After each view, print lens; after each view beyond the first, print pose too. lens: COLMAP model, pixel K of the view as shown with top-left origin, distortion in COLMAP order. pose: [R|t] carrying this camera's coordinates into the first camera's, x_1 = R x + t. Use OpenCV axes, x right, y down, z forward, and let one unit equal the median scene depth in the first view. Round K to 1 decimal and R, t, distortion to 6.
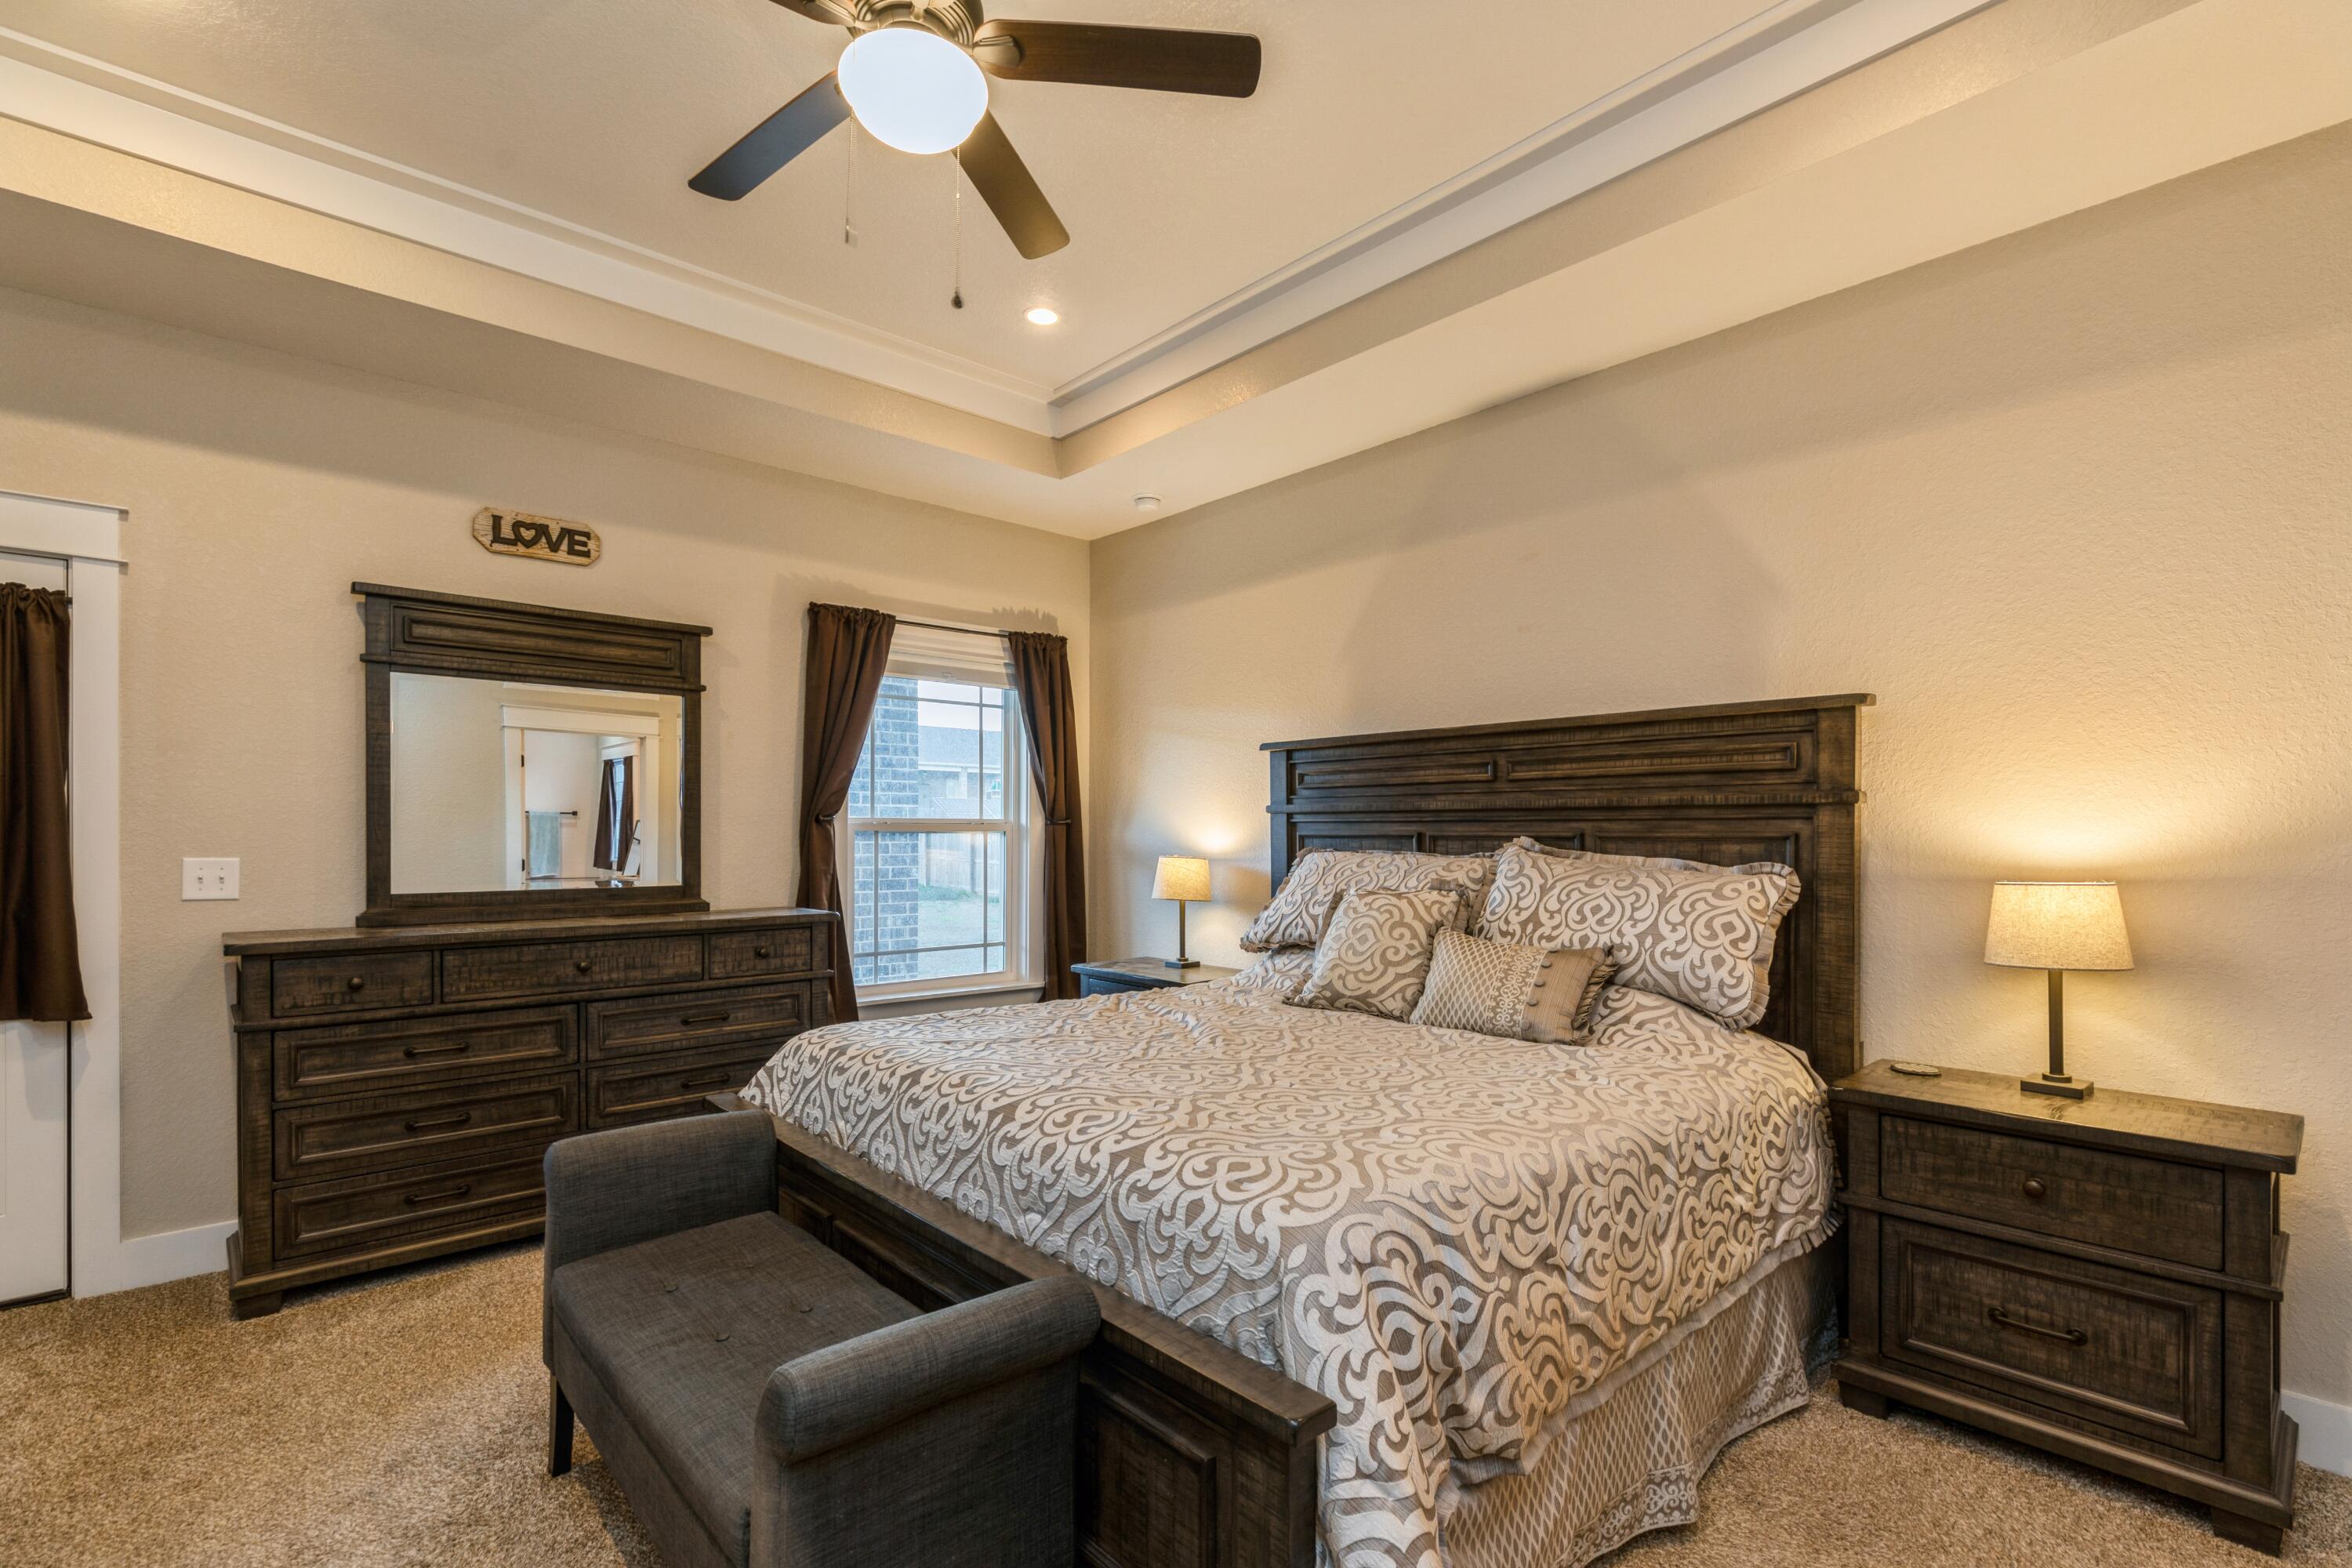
lens RADIAL K [[1079.5, 0, 1195.1], [0, 1079.5, 835.8], [0, 0, 1]] dist [0.007455, -0.000884]
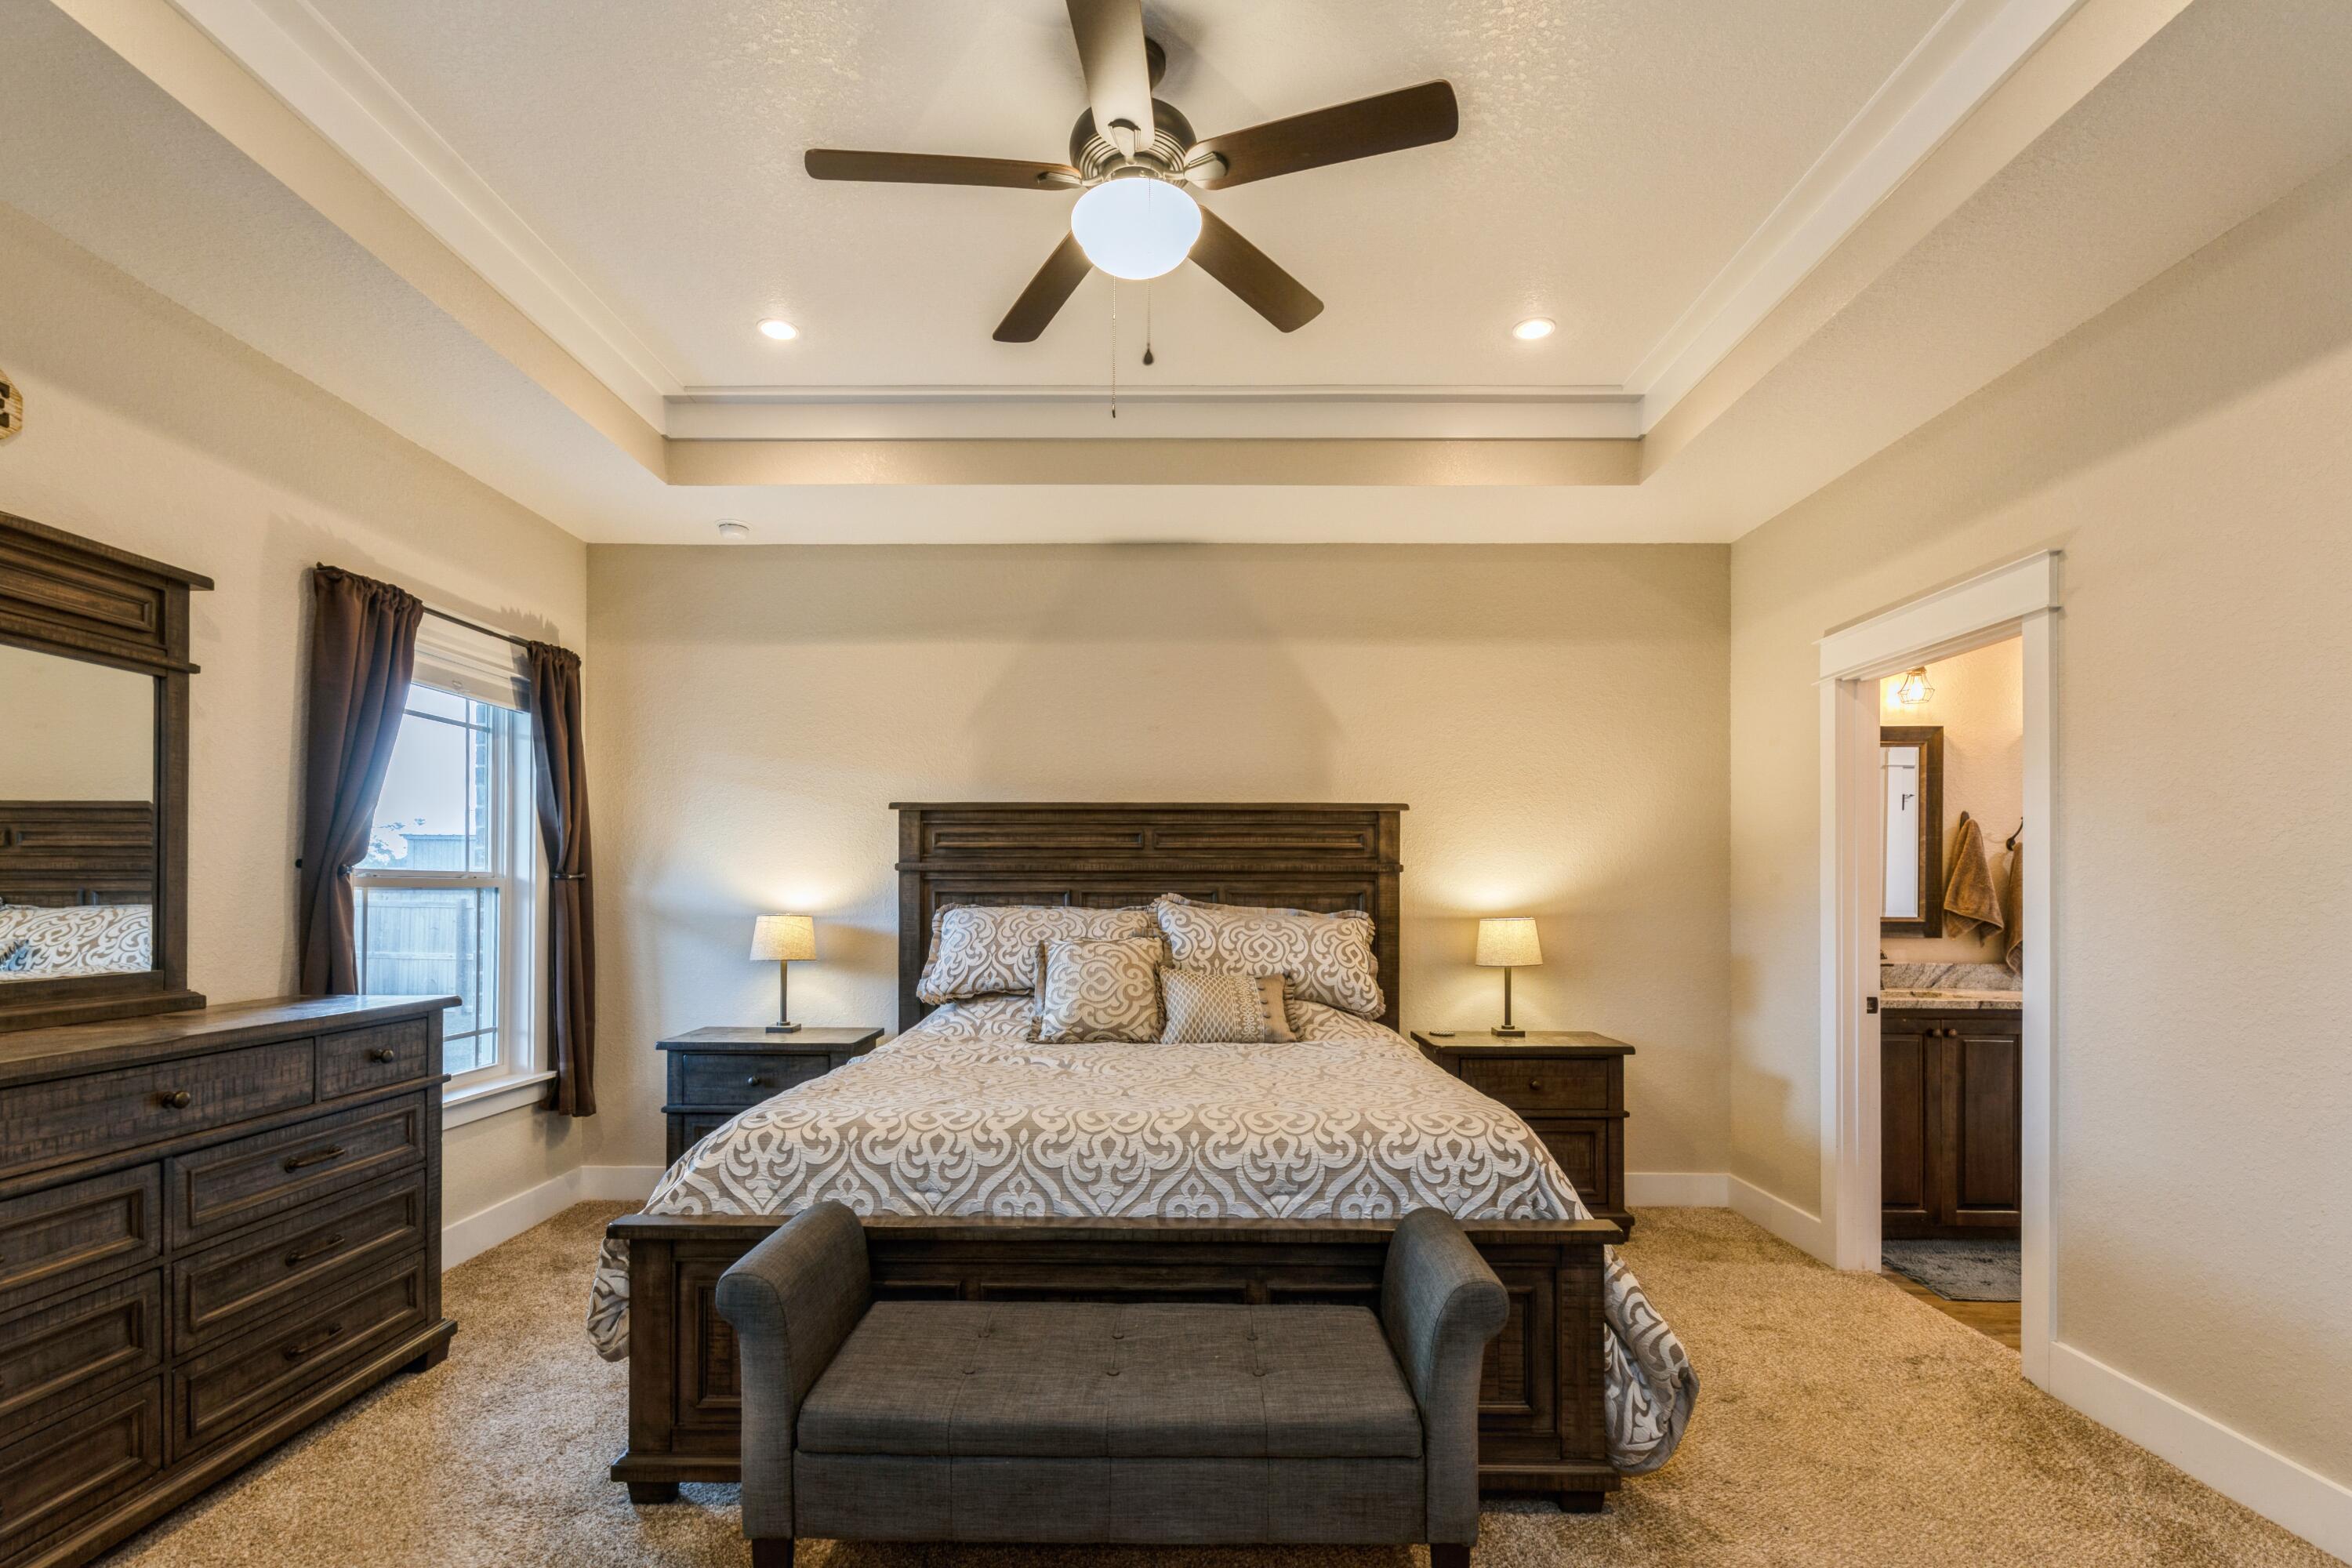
lens RADIAL K [[1079.5, 0, 1193.3], [0, 1079.5, 885.2], [0, 0, 1]] dist [0.007455, -0.000884]
pose [[0.672910, 0.004245, 0.739712, -0.647013], [0.000243, 0.999982, -0.005959, -0.001231], [-0.739724, 0.004189, 0.672897, 0.131660]]
